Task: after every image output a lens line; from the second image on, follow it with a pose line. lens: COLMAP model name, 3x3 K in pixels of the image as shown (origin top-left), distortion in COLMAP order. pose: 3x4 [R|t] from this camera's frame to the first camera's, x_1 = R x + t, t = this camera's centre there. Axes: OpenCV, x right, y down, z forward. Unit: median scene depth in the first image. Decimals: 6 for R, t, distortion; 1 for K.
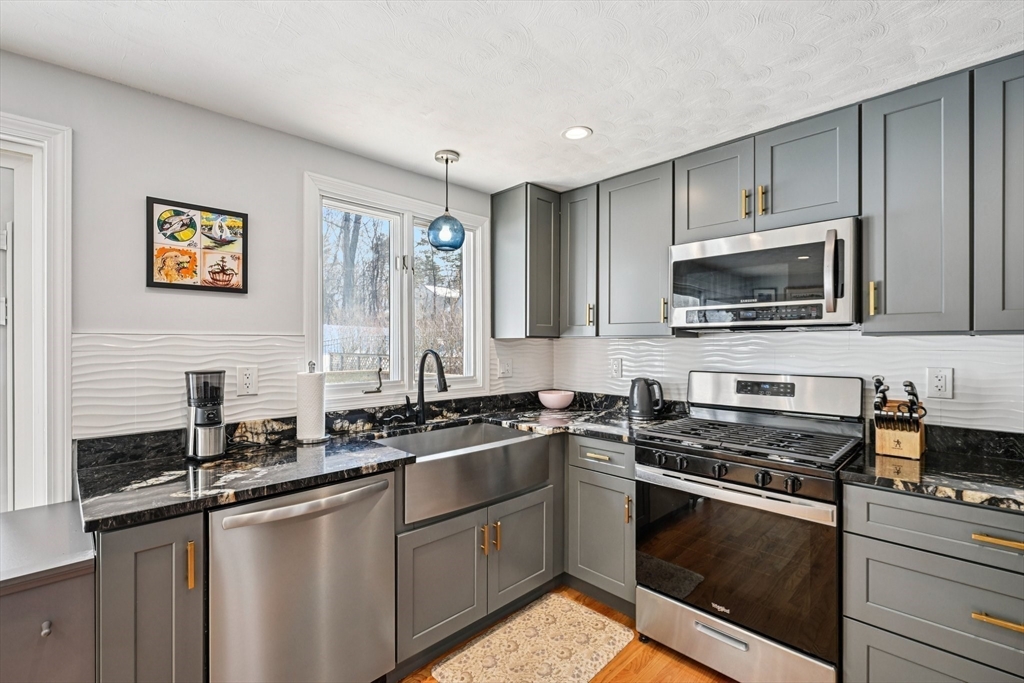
lens RADIAL K [[456.6, 0, 509.6], [0, 456.6, 340.9], [0, 0, 1]] dist [0.002645, -0.001228]
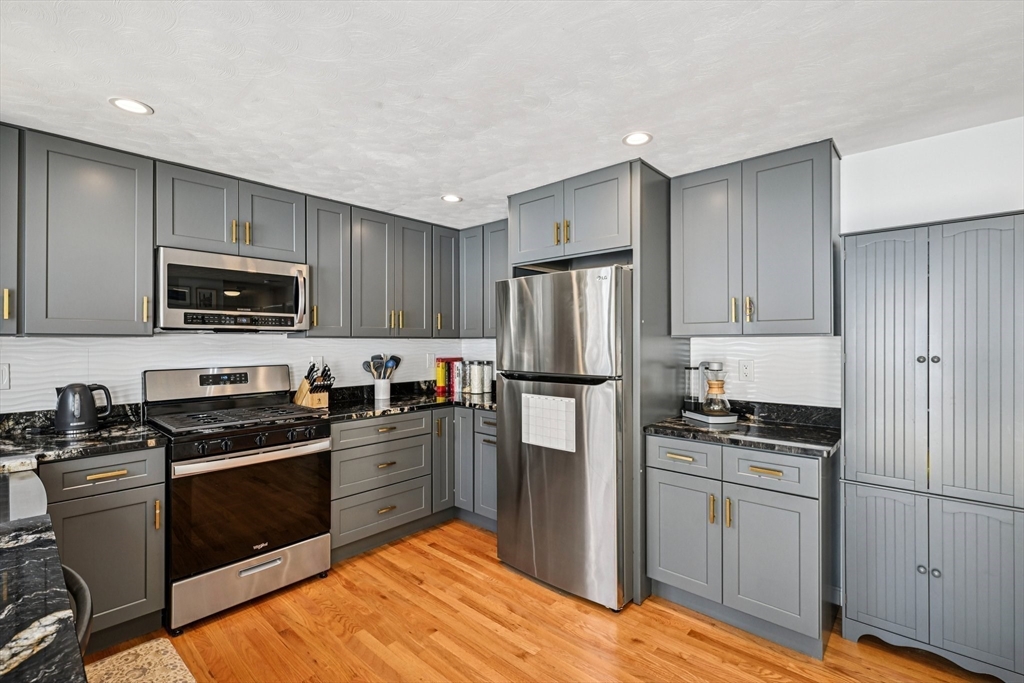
lens RADIAL K [[456.6, 0, 505.9], [0, 456.6, 340.4], [0, 0, 1]] dist [0.002645, -0.001228]
pose [[-0.054277, 0.001600, 0.998525, -0.791130], [-0.005107, 0.999985, -0.001880, -0.002949], [-0.998513, -0.005201, -0.054268, 0.336614]]
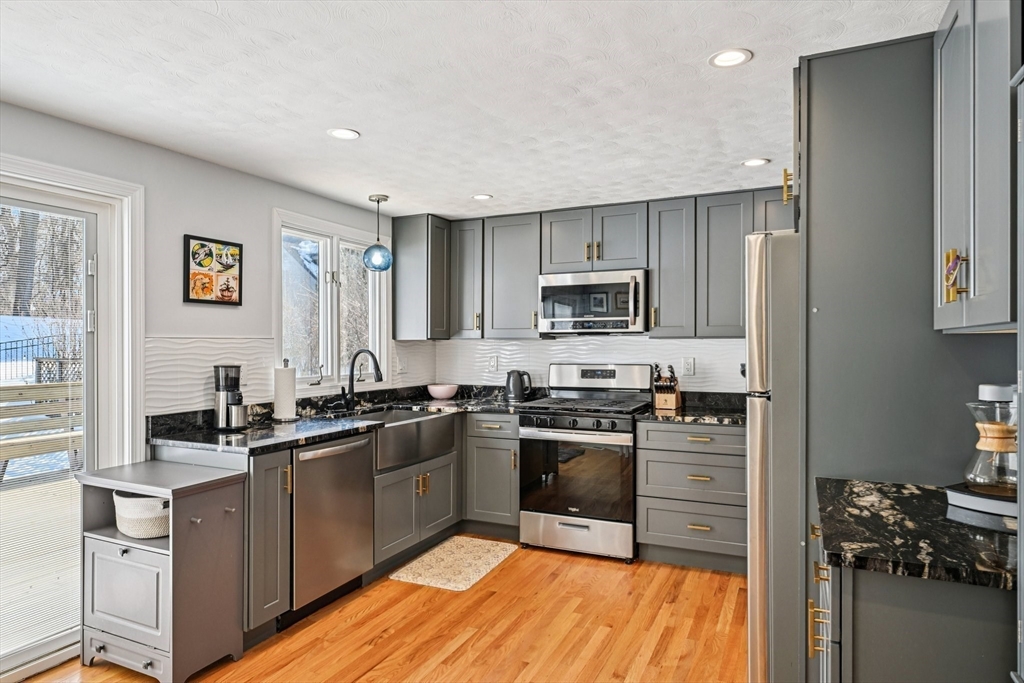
lens RADIAL K [[614.1, 0, 507.6], [0, 614.1, 337.4], [0, 0, 1]] dist [-0.003985, 0.002265]
pose [[0.936487, 0.001457, 0.350701, -0.456846], [-0.000179, 0.999993, -0.003677, -0.008505], [-0.350704, 0.003381, 0.936480, -0.837988]]
